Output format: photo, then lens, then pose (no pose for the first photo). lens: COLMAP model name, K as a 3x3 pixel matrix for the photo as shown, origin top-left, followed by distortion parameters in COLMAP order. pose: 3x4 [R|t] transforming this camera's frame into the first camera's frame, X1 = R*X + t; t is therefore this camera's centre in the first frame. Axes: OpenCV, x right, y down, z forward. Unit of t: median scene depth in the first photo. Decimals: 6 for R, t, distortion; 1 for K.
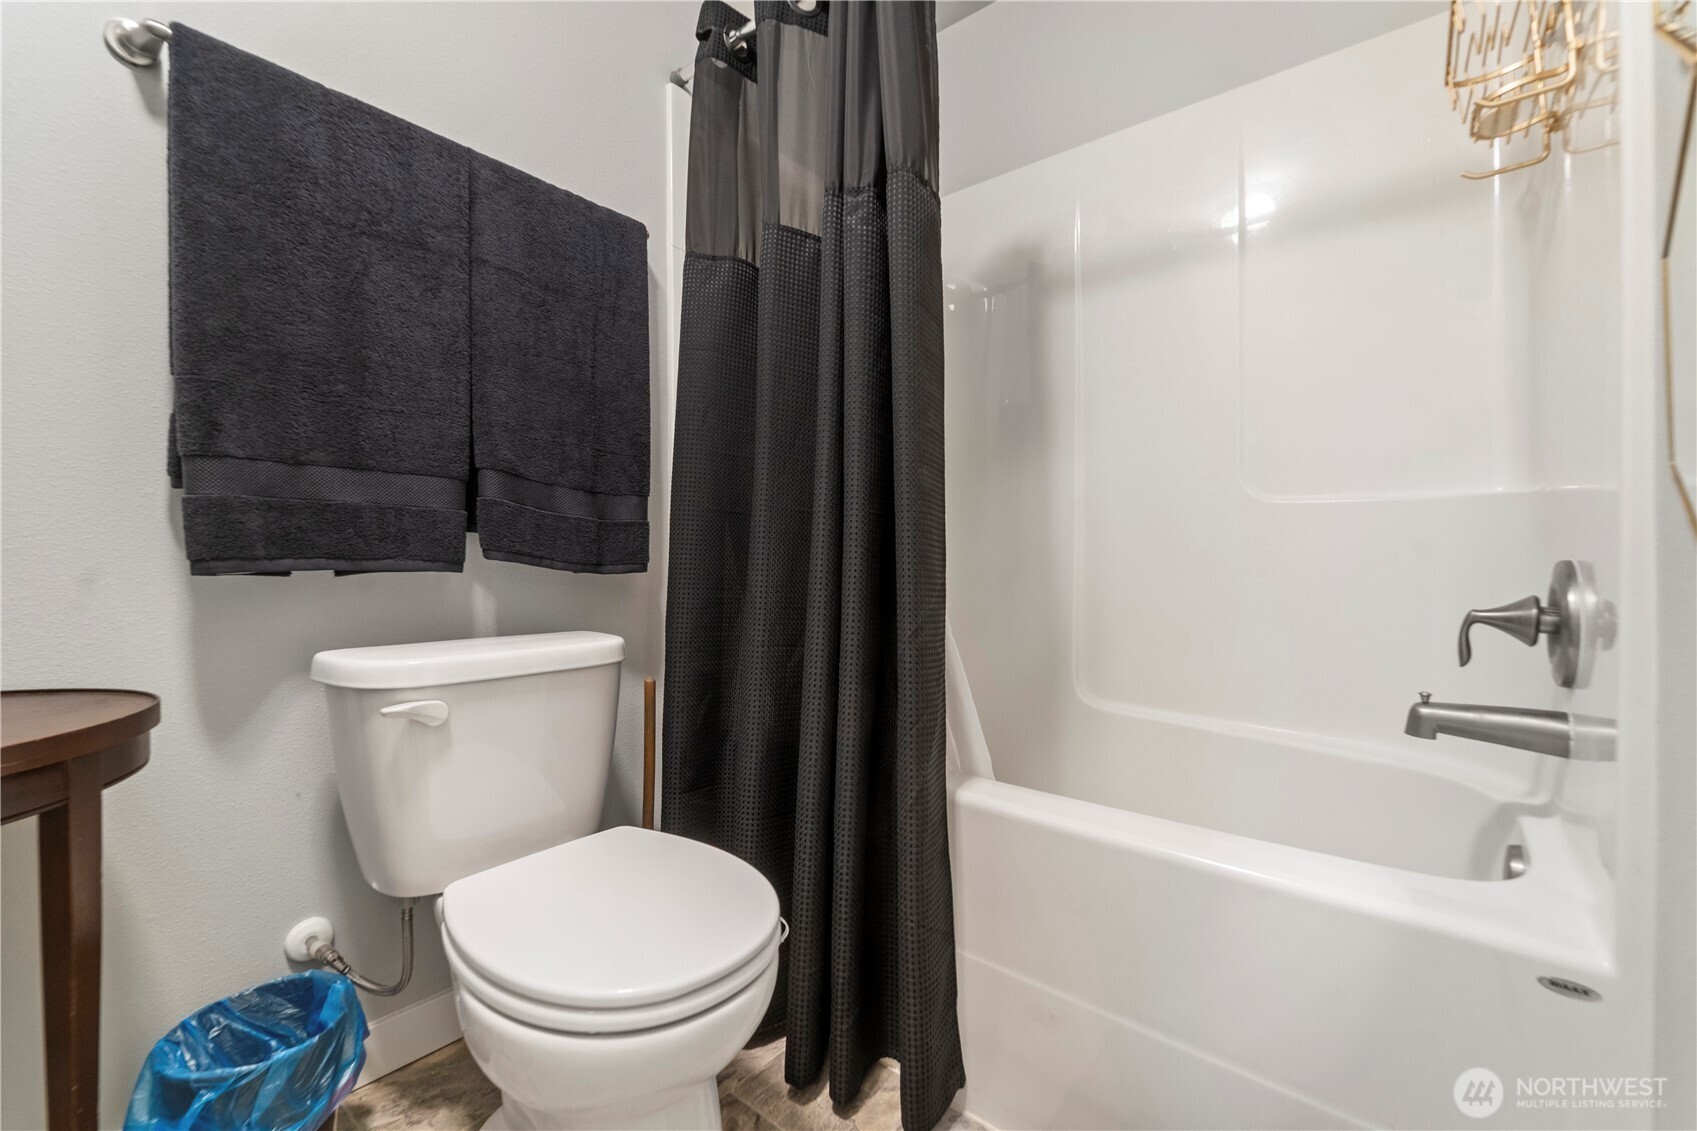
lens RADIAL K [[689.0, 0, 857.6], [0, 689.0, 566.0], [0, 0, 1]] dist [-0.002322, -0.000015]
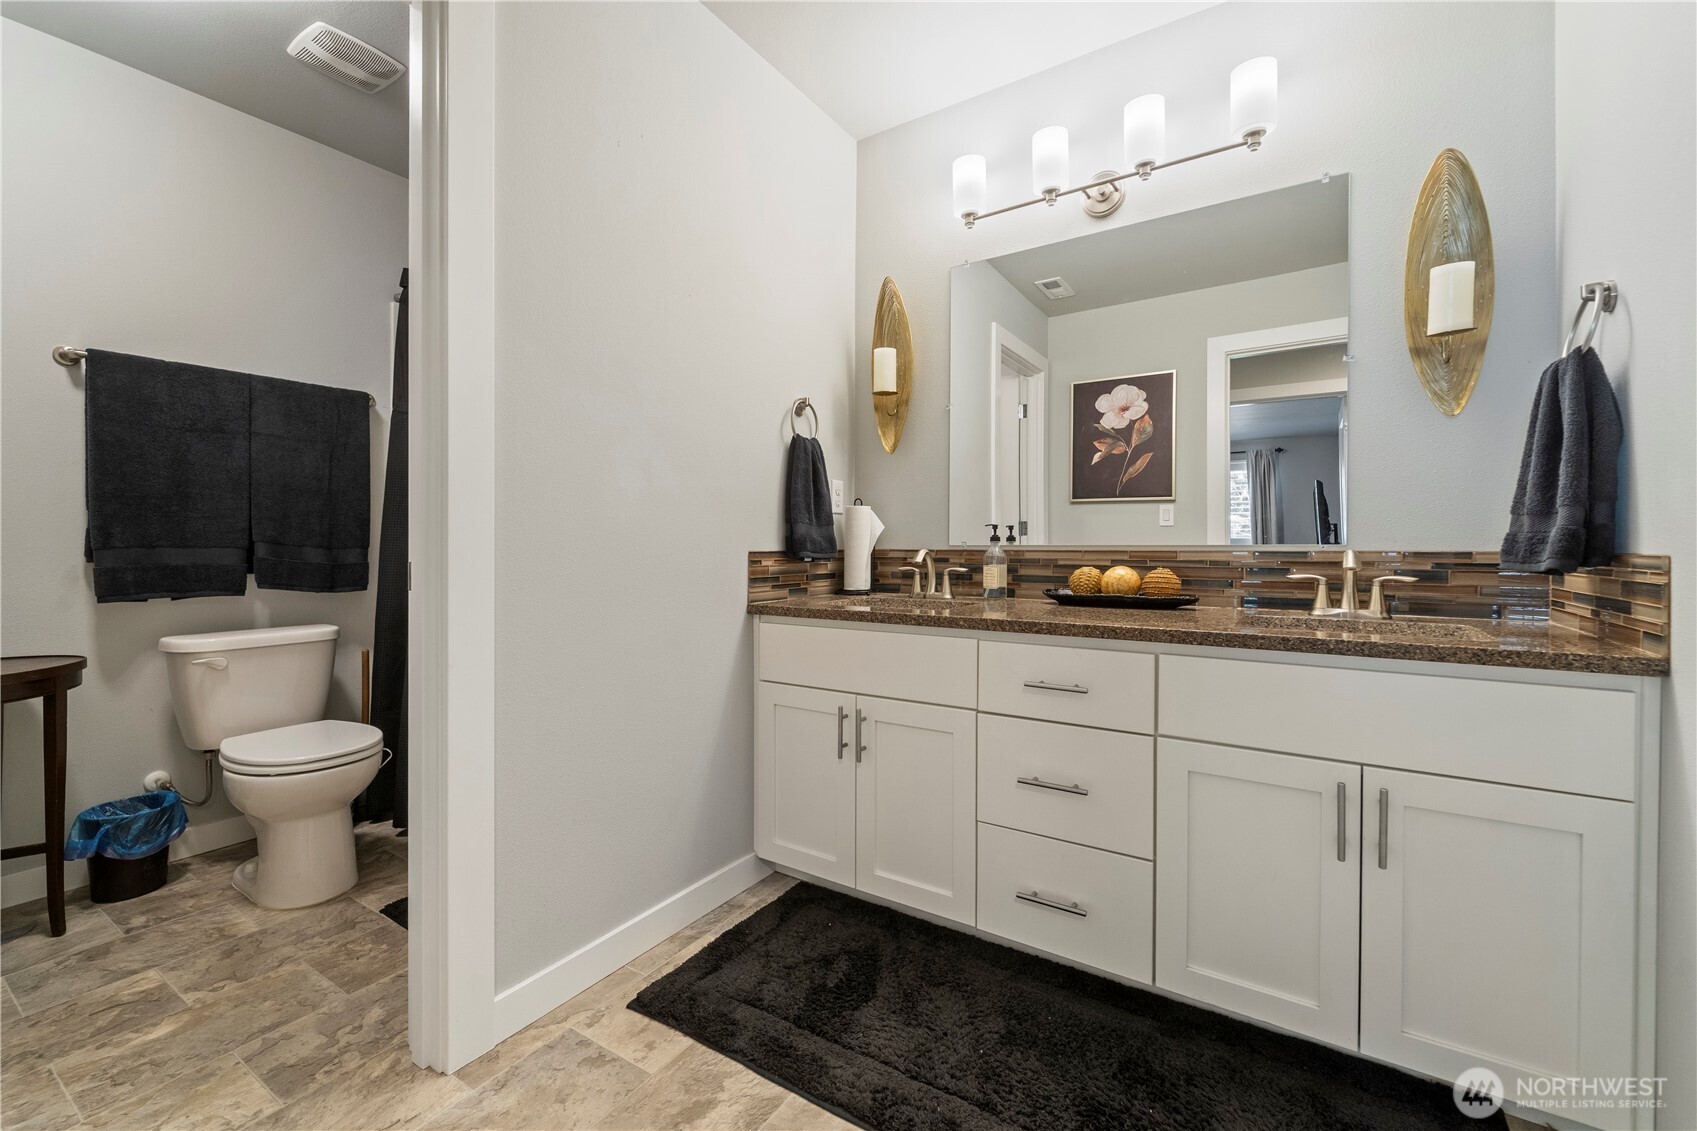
lens RADIAL K [[692.1, 0, 848.5], [0, 692.1, 537.4], [0, 0, 1]] dist [0.000189, 0.000277]
pose [[0.994514, -0.017366, 0.103154, 1.070842], [0.019812, 0.999545, -0.022740, -0.088371], [-0.102712, 0.024659, 0.994405, -1.304685]]
